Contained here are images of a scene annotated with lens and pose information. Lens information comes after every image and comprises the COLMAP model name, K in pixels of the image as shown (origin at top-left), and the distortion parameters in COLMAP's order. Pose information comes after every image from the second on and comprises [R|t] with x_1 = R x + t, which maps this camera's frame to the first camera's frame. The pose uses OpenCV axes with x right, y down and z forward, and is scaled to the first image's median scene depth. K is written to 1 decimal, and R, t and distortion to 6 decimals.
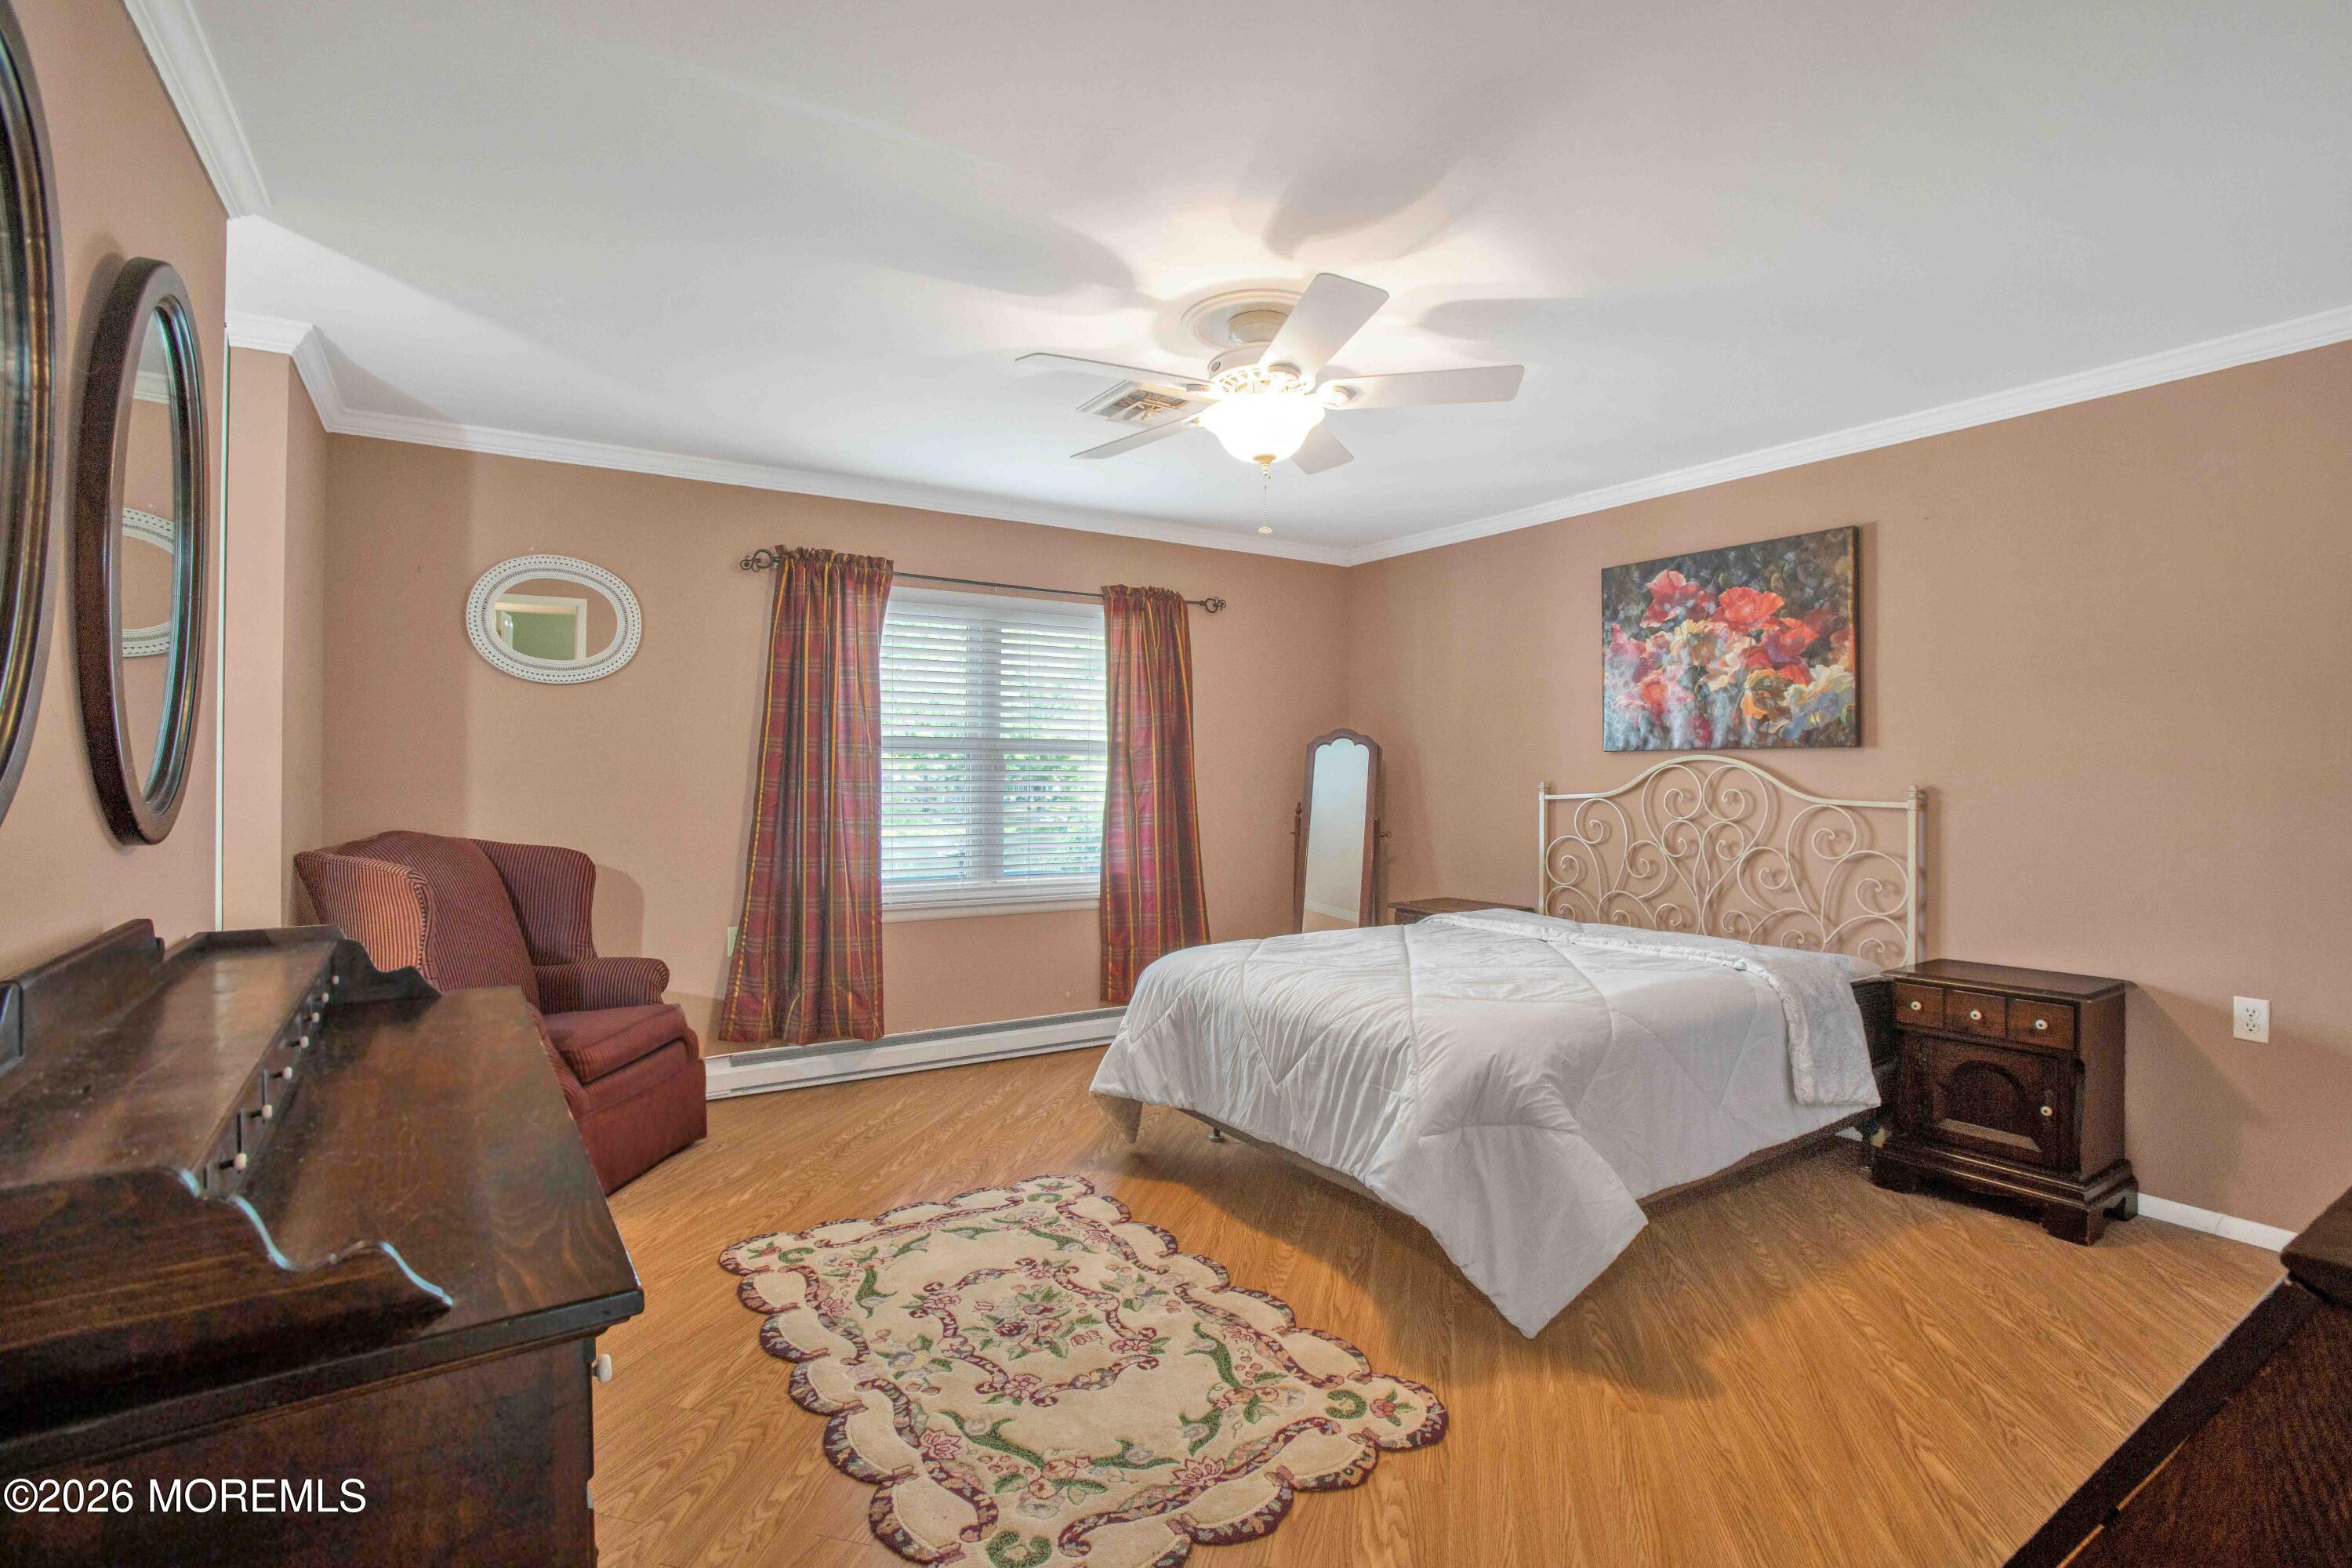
lens RADIAL K [[1076.2, 0, 1176.0], [0, 1076.2, 784.0], [0, 0, 1]] dist [-0.071407, 0.000504]
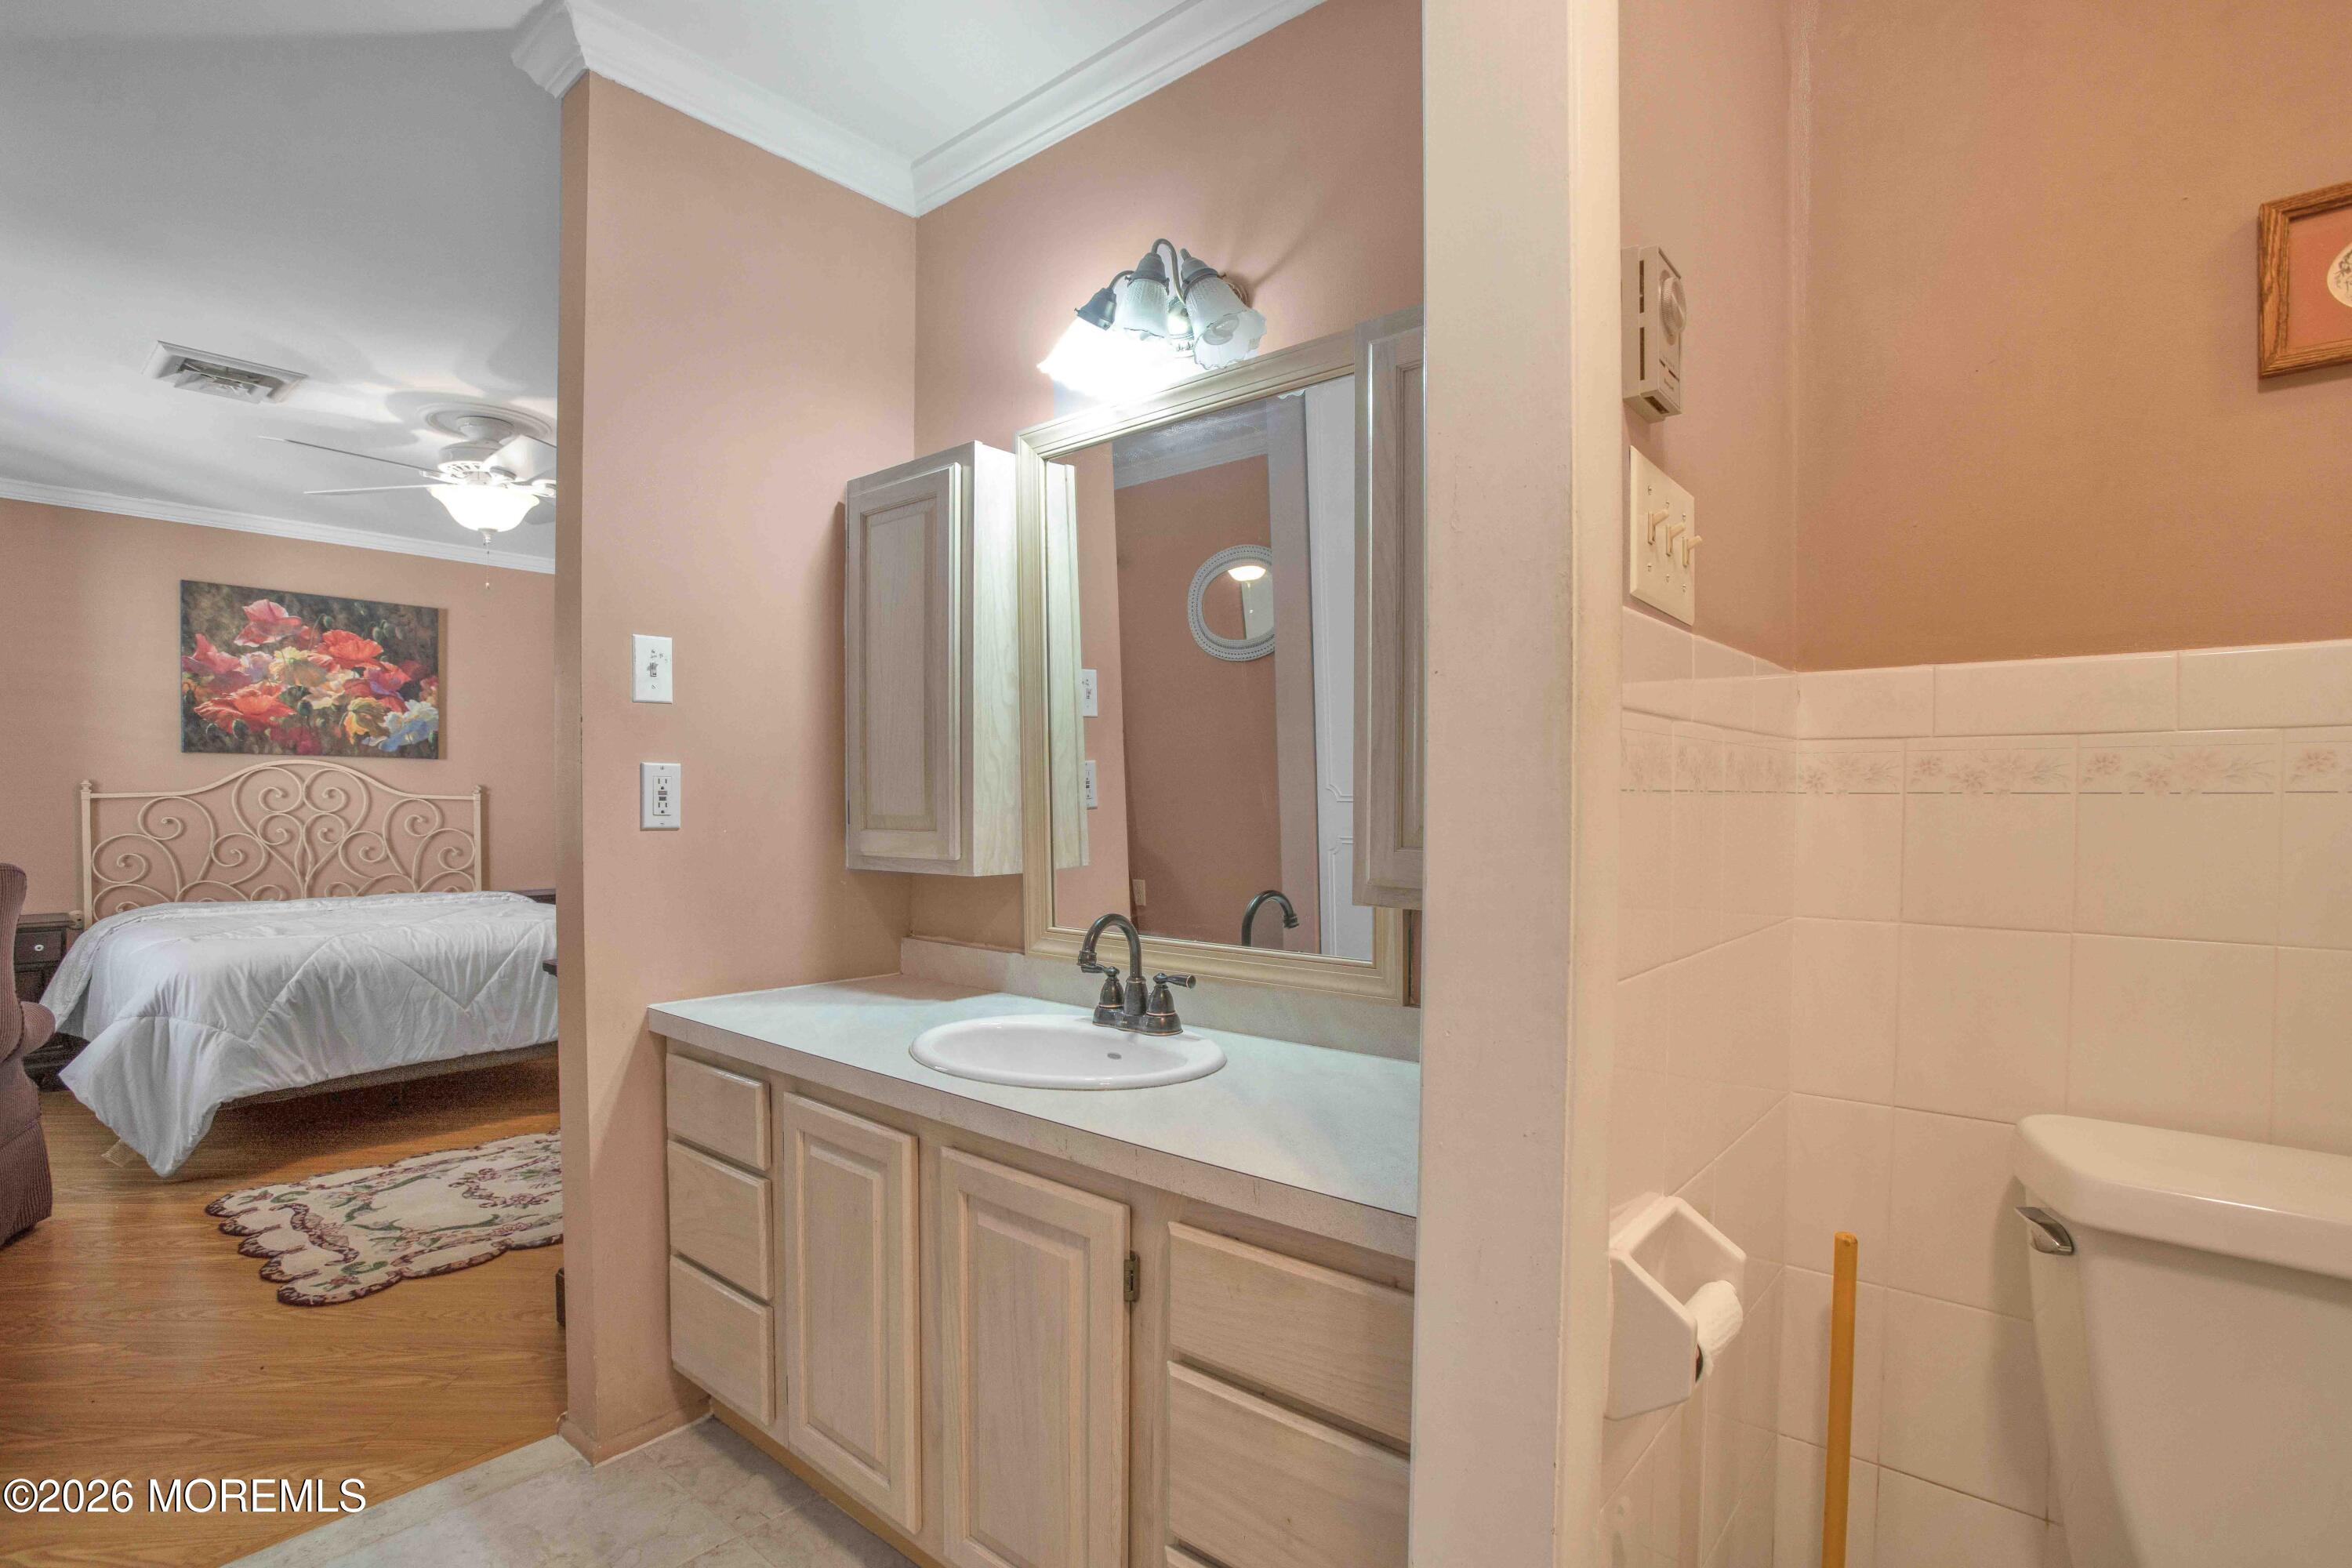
lens RADIAL K [[1076.2, 0, 1176.0], [0, 1076.2, 784.0], [0, 0, 1]] dist [-0.071407, 0.000504]
pose [[-0.278927, 0.014180, 0.960208, -1.050593], [0.002707, 0.999899, -0.013980, 0.023019], [-0.960309, -0.001300, -0.278937, 0.407104]]
